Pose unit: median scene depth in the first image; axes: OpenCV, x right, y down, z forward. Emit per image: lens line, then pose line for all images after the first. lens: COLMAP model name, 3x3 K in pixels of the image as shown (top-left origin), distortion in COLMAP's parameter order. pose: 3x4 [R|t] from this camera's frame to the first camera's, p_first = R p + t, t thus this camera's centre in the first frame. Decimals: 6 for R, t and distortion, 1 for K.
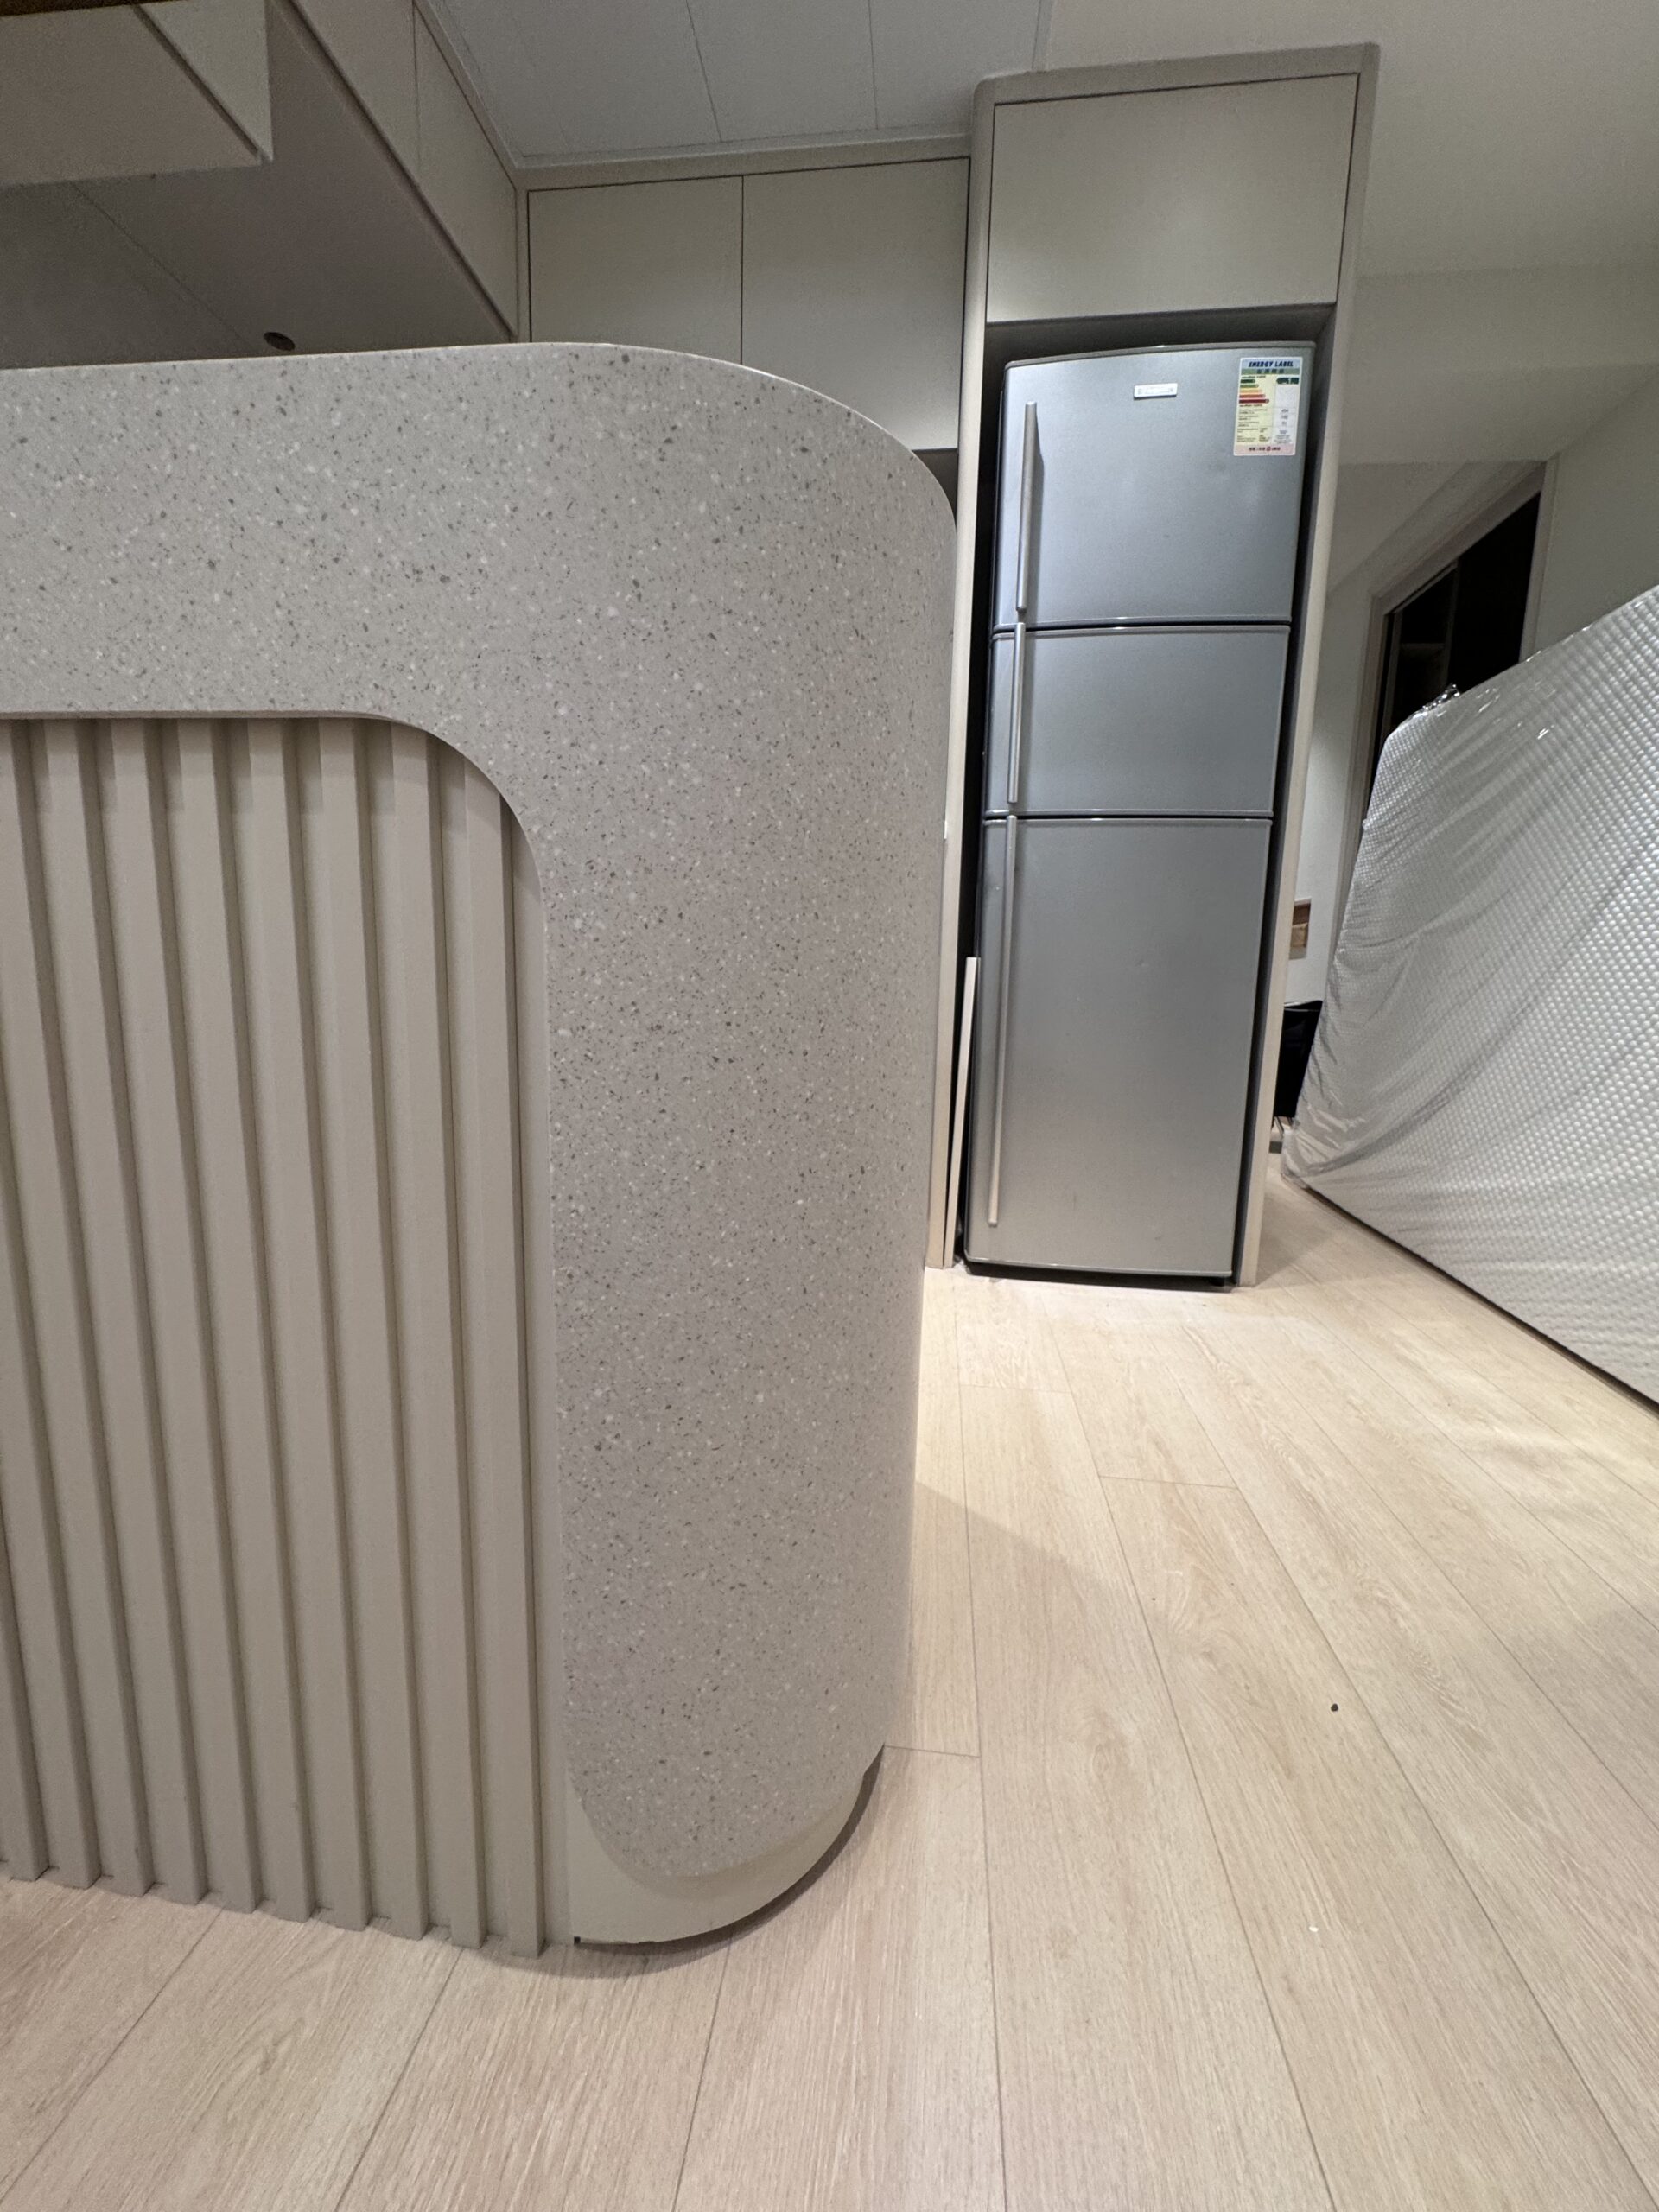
lens RADIAL K [[883.8, 0, 830.6], [0, 883.8, 1102.3], [0, 0, 1]] dist [-0.001715, 0.000068]
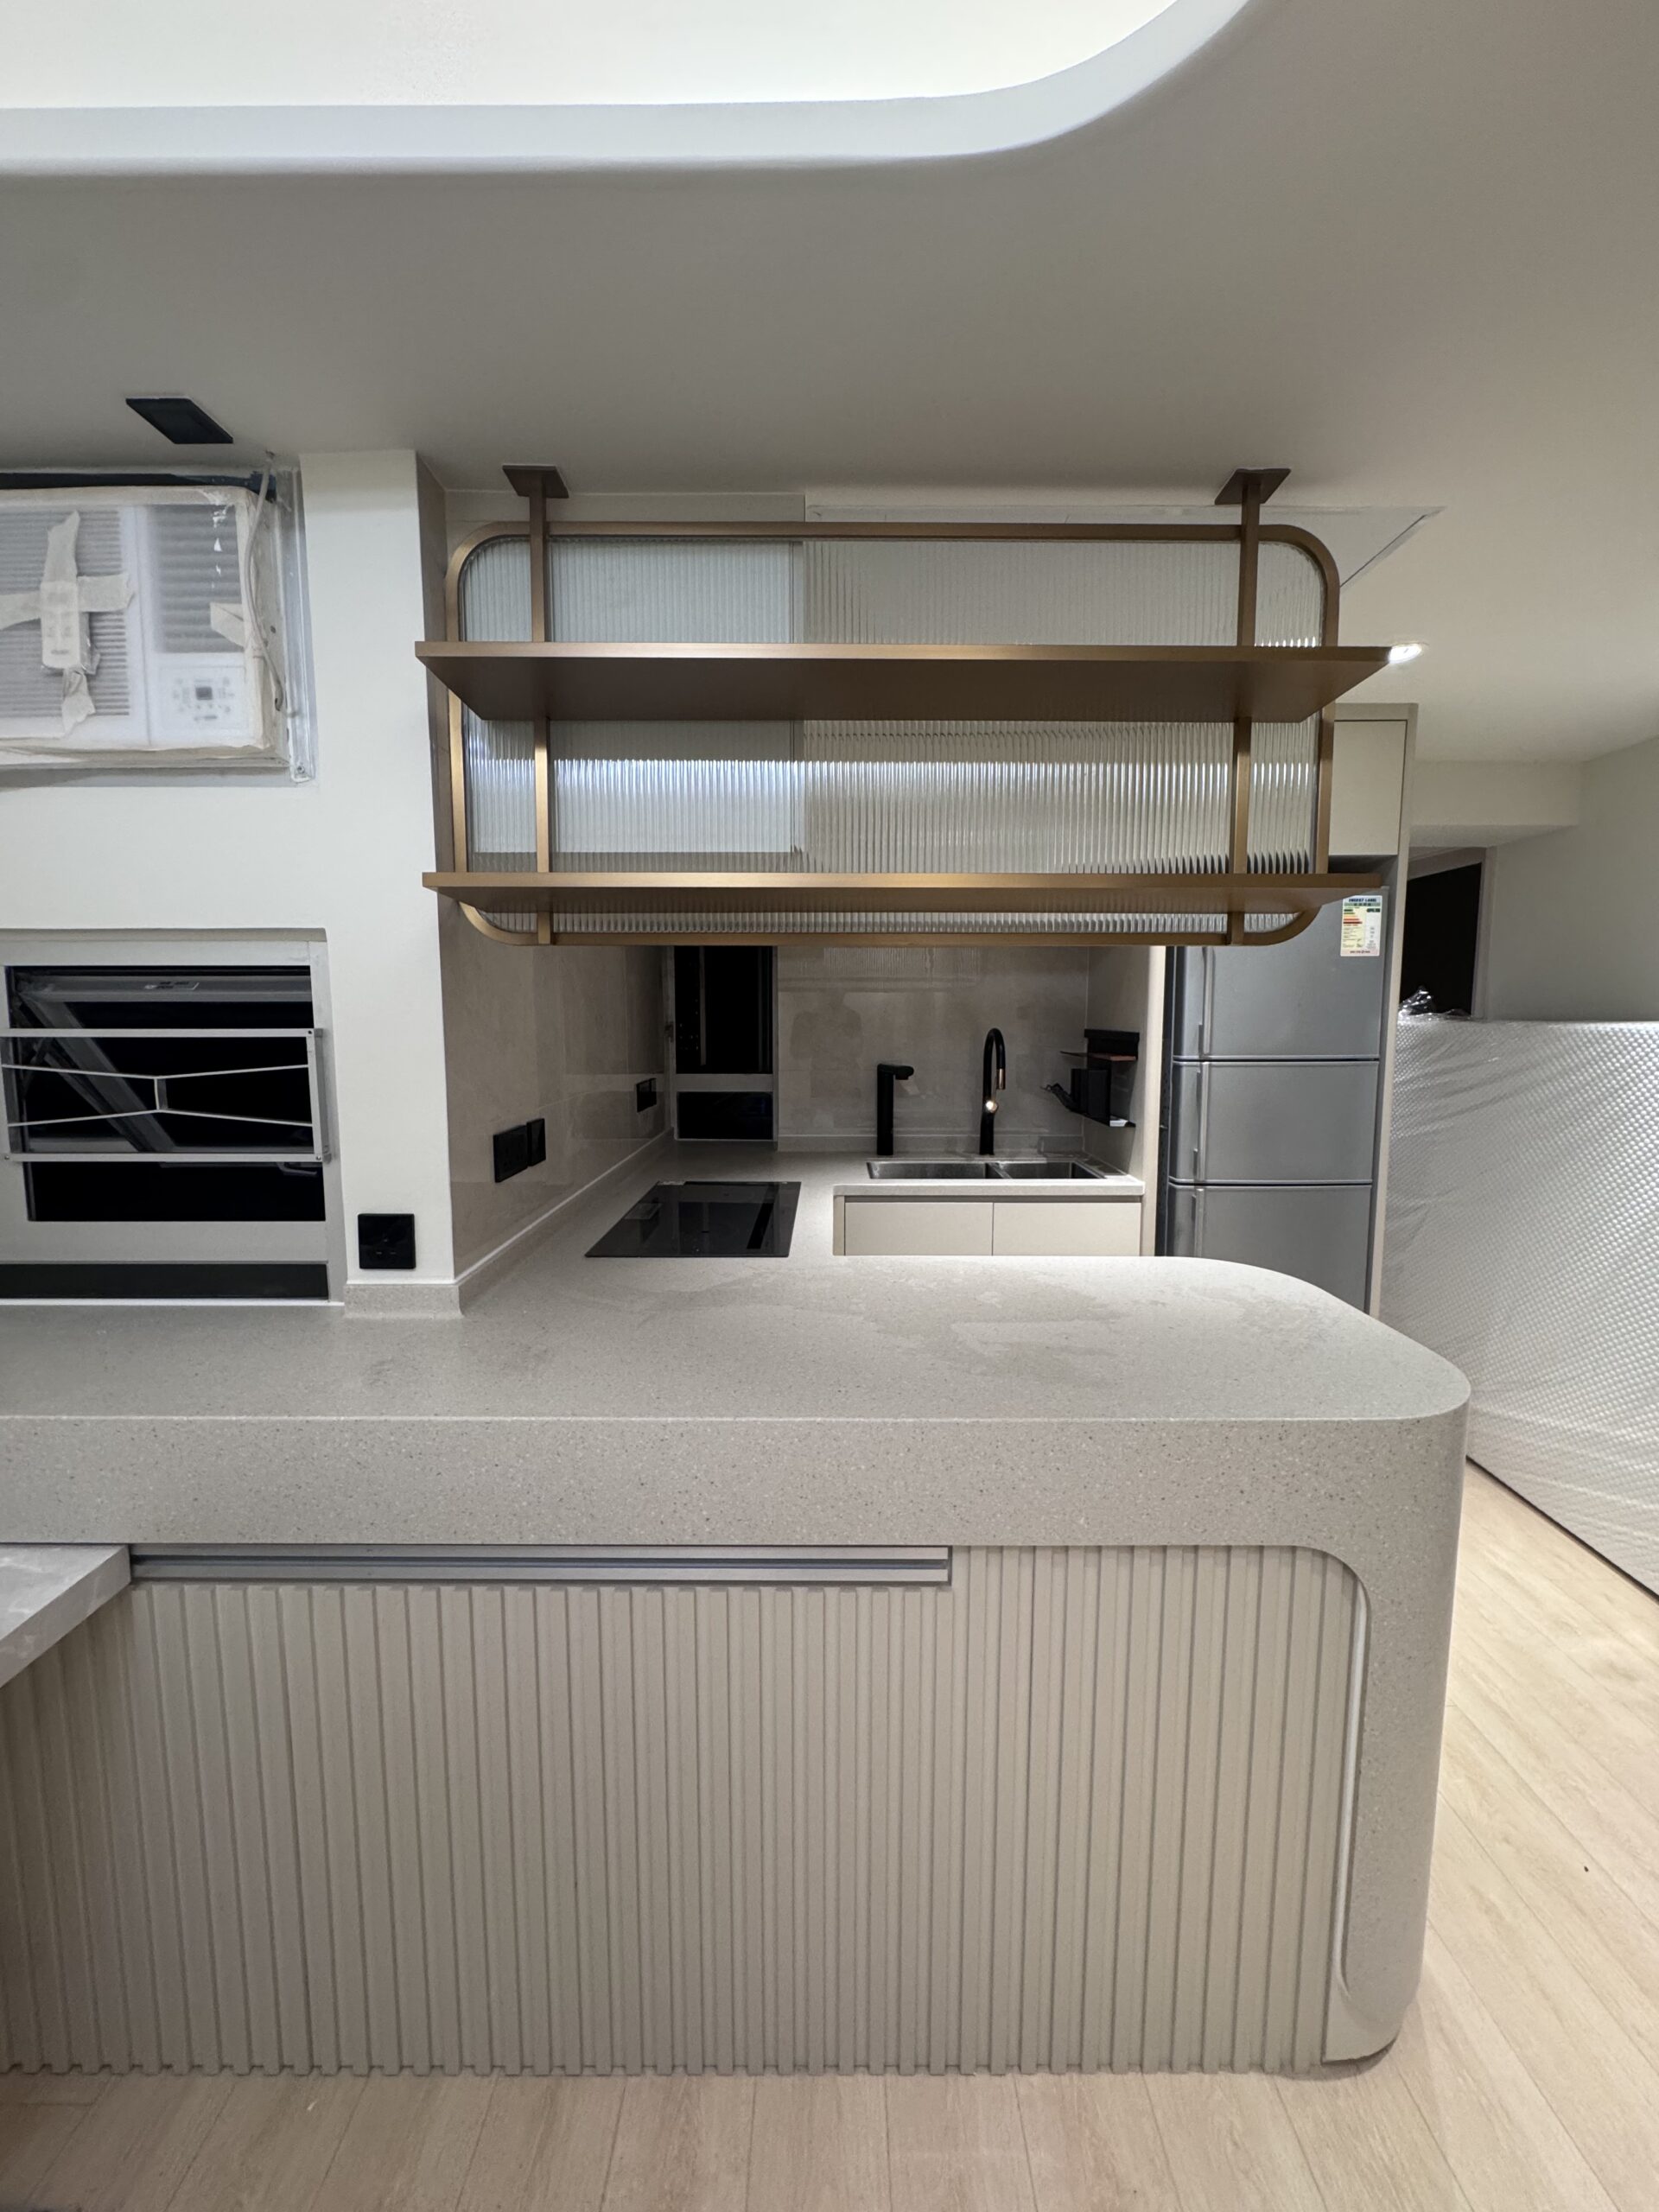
lens RADIAL K [[883.8, 0, 830.2], [0, 883.8, 1104.0], [0, 0, 1]] dist [-0.001715, 0.000068]
pose [[0.993232, -0.038731, 0.109504, -0.980413], [0.044108, 0.997916, -0.047107, -0.769534], [-0.107451, 0.051618, 0.992870, -0.643640]]
